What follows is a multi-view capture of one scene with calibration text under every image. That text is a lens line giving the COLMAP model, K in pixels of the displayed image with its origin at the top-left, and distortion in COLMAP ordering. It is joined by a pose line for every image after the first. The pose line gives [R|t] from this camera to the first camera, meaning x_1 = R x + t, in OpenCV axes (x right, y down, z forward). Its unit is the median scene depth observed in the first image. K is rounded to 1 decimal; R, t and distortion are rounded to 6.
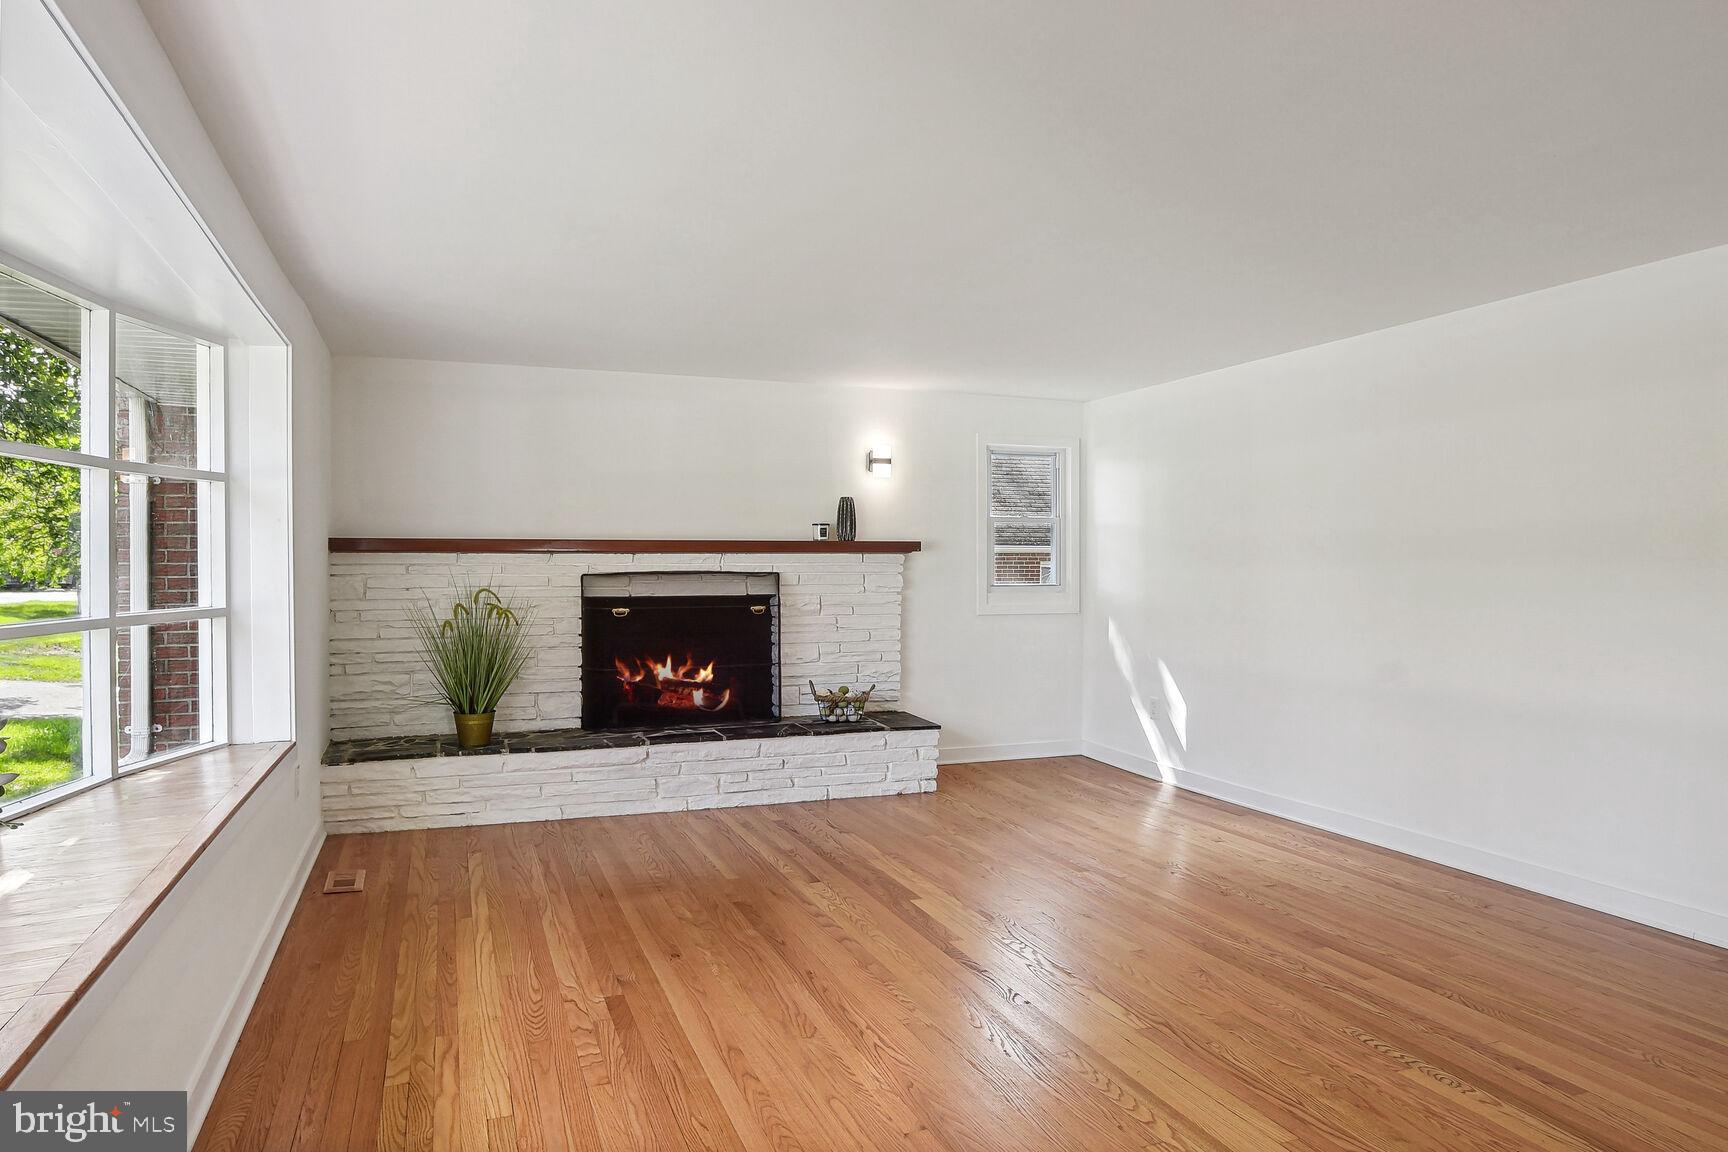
lens RADIAL K [[1072.7, 0, 832.1], [0, 1072.7, 576.7], [0, 0, 1]] dist [0.001336, 0.000477]
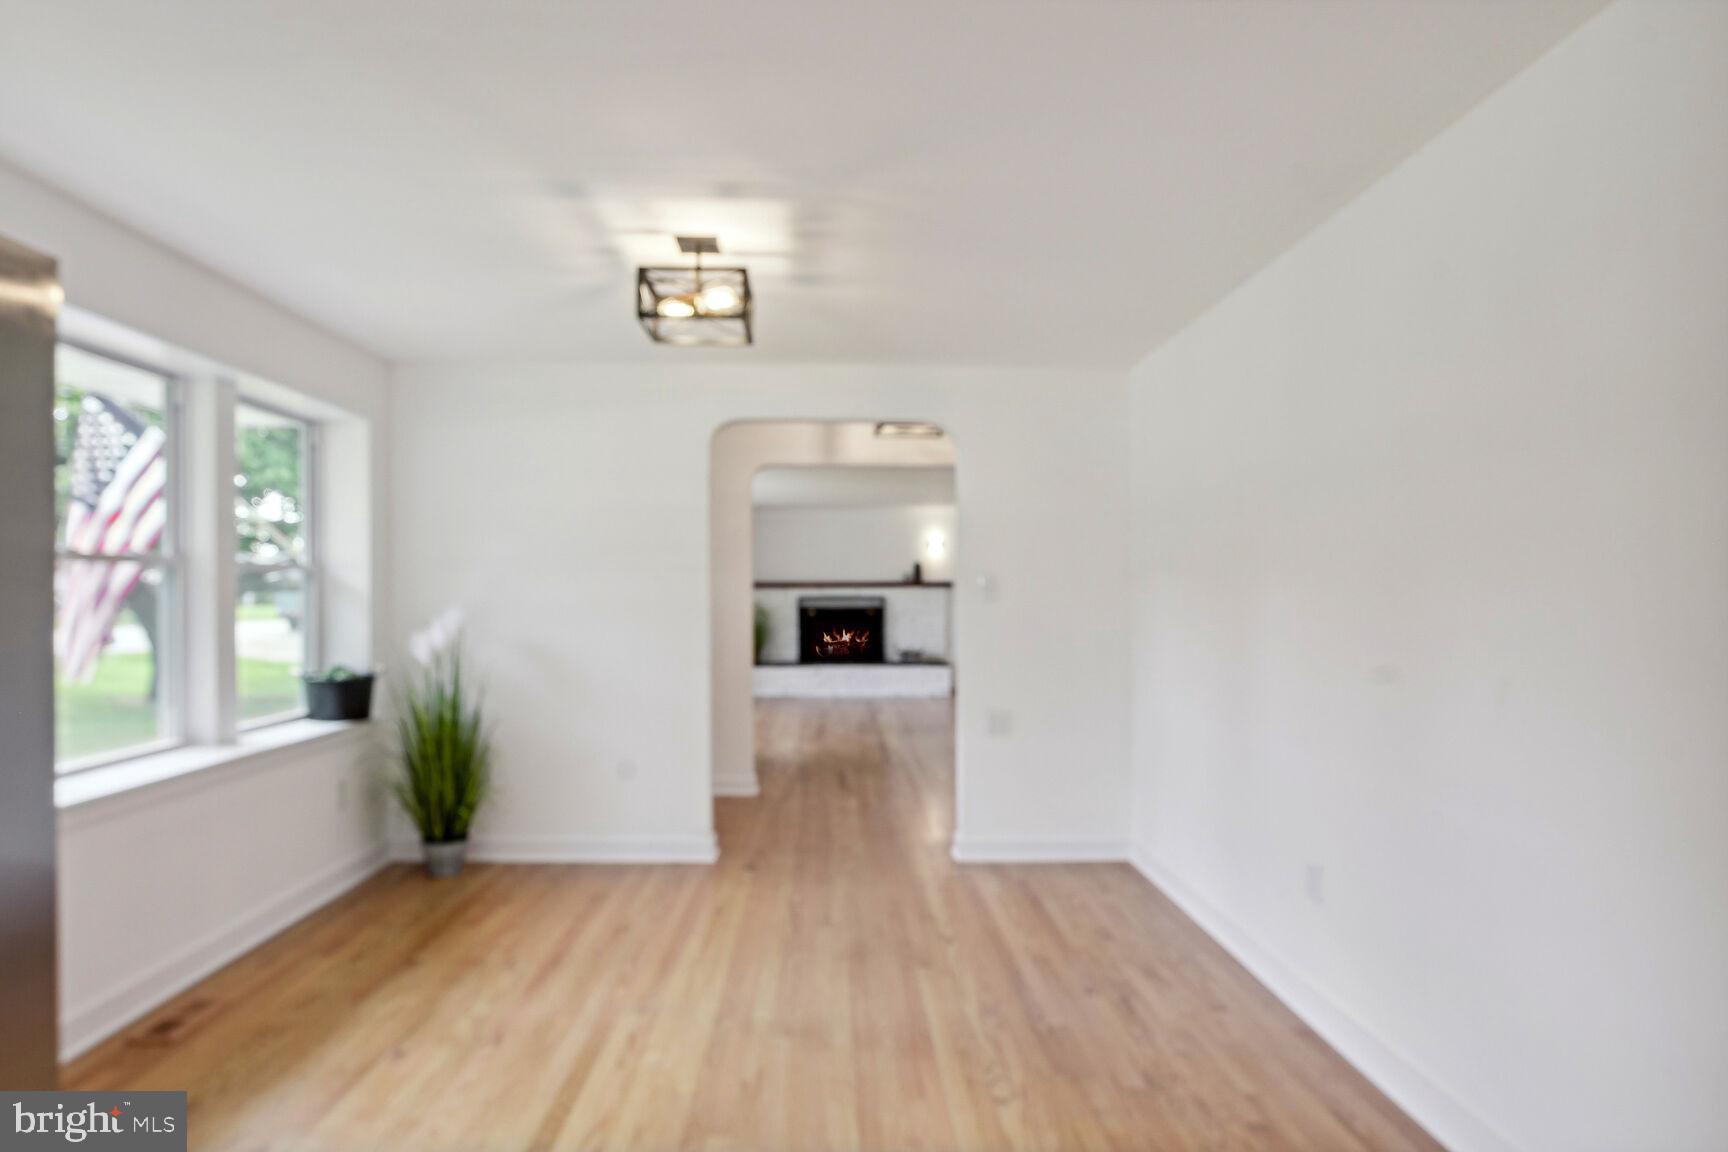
lens RADIAL K [[1010.4, 0, 851.8], [0, 1010.4, 598.6], [0, 0, 1]] dist [-0.012869, -0.001318]
pose [[0.944624, -0.000831, -0.328155, 0.608616], [-0.001140, 0.999982, -0.005813, 0.014082], [0.328154, 0.005865, 0.944606, -1.070127]]
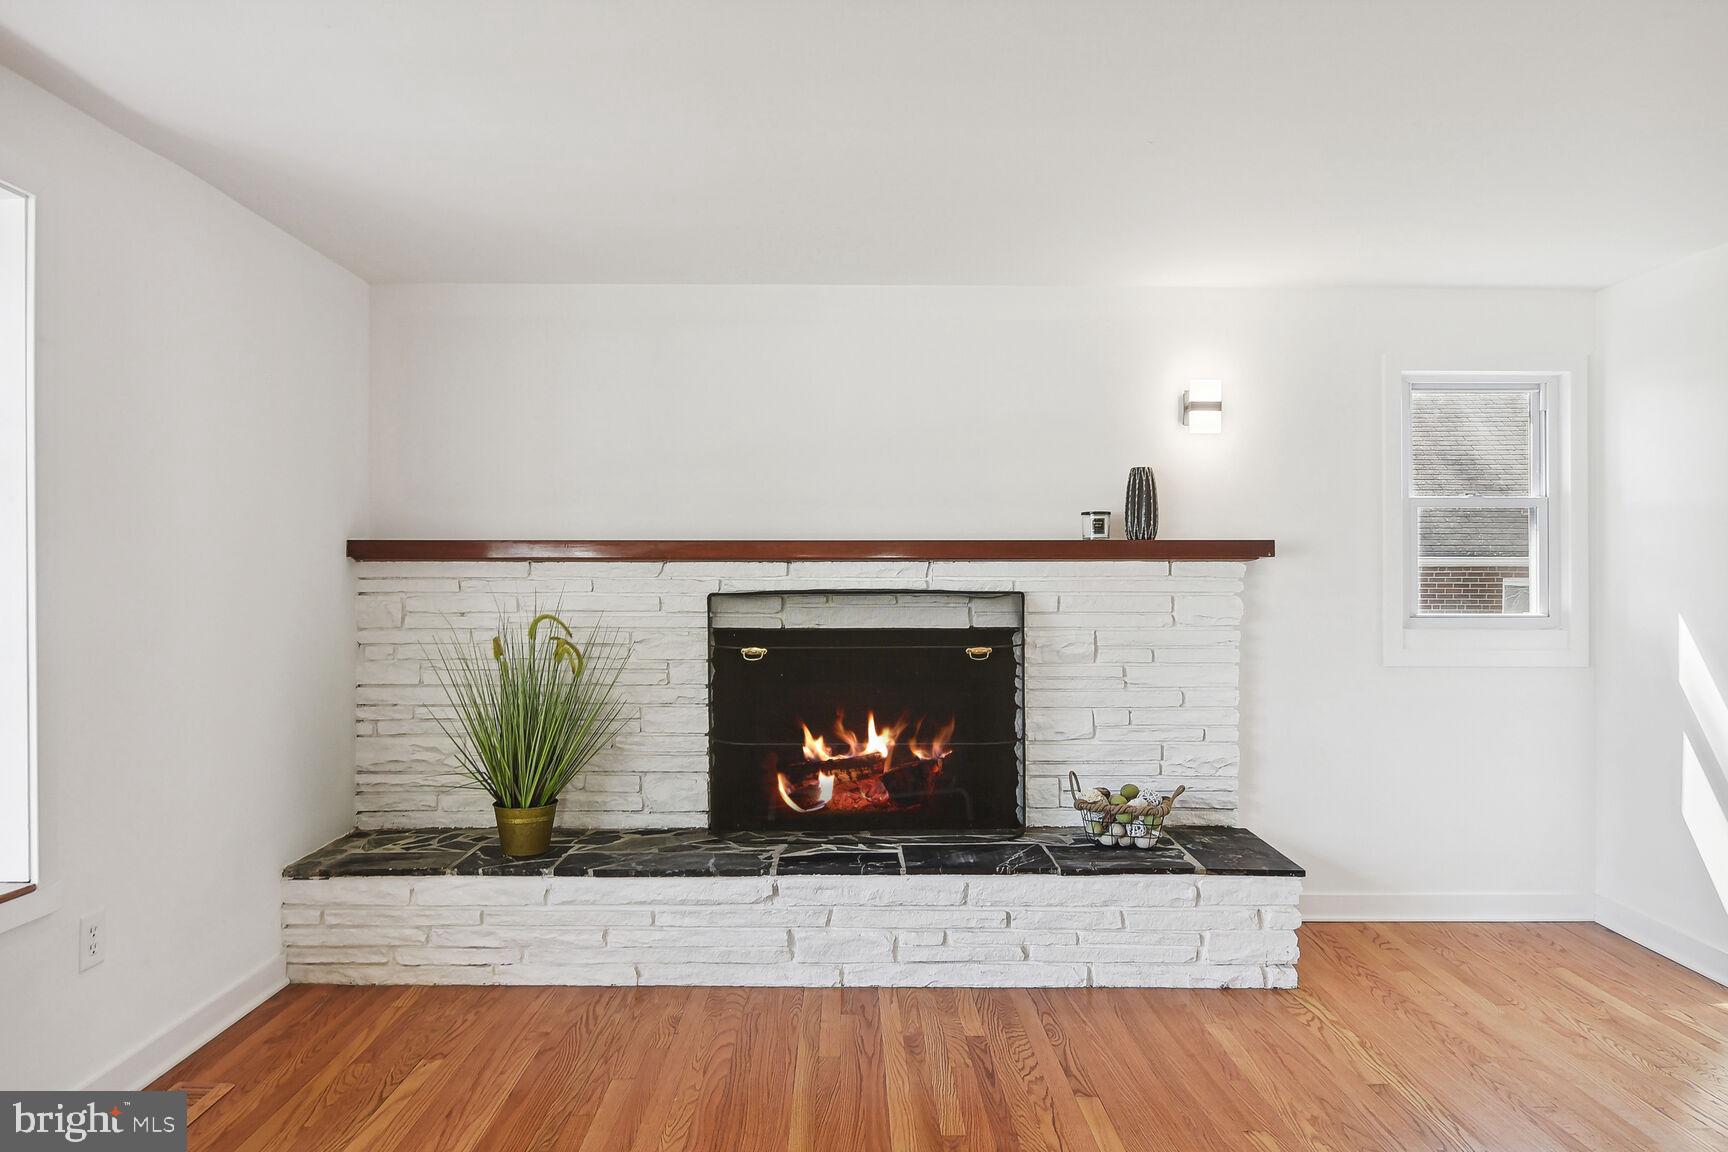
lens RADIAL K [[1071.3, 0, 864.0], [0, 1071.3, 576.0], [0, 0, 1]] dist [0.004920, 0.000162]
pose [[0.941367, -0.000455, -0.337384, 0.075686], [-0.005214, 0.999860, -0.015896, -0.003049], [0.337344, 0.016723, 0.941233, 0.410710]]
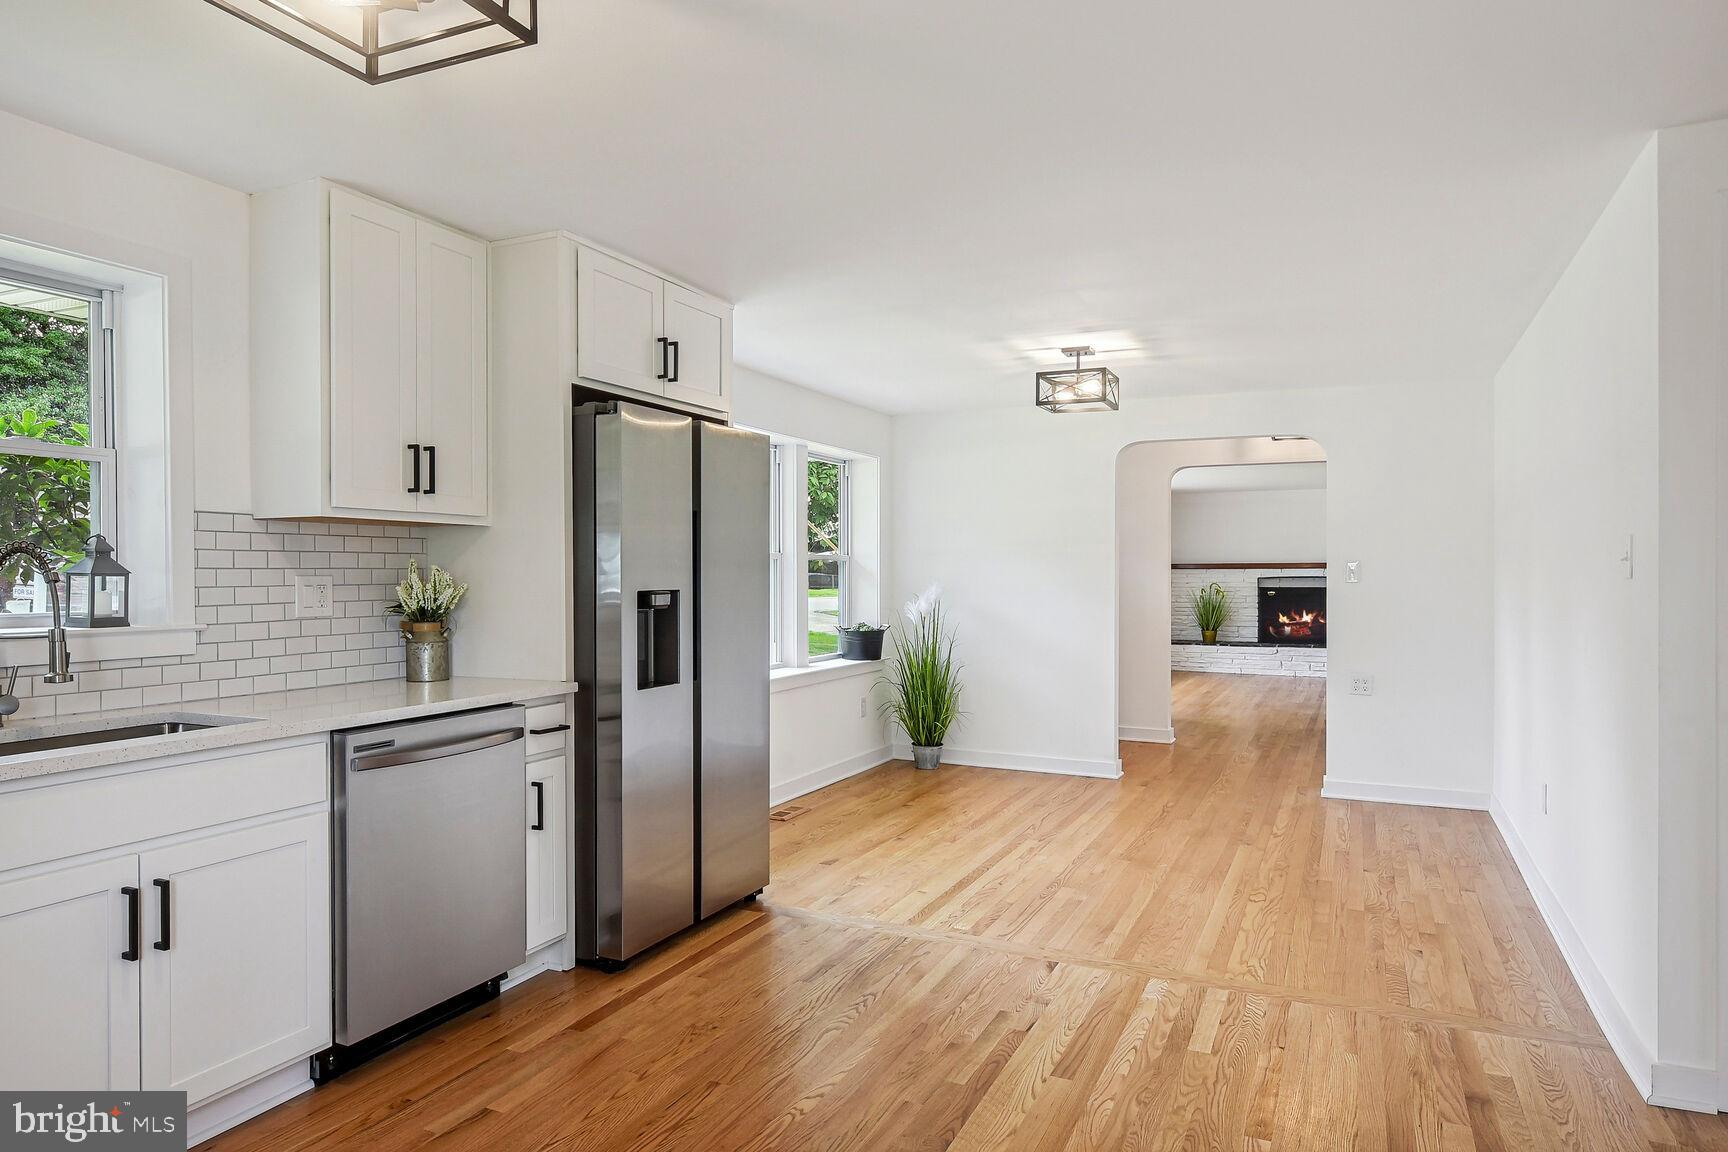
lens RADIAL K [[1072.7, 0, 832.1], [0, 1072.7, 576.7], [0, 0, 1]] dist [0.001336, 0.000477]
pose [[0.688105, 0.001030, -0.725610, 0.845970], [-0.007274, 0.999959, -0.005479, 0.015434], [0.725575, 0.009048, 0.688084, -1.332806]]
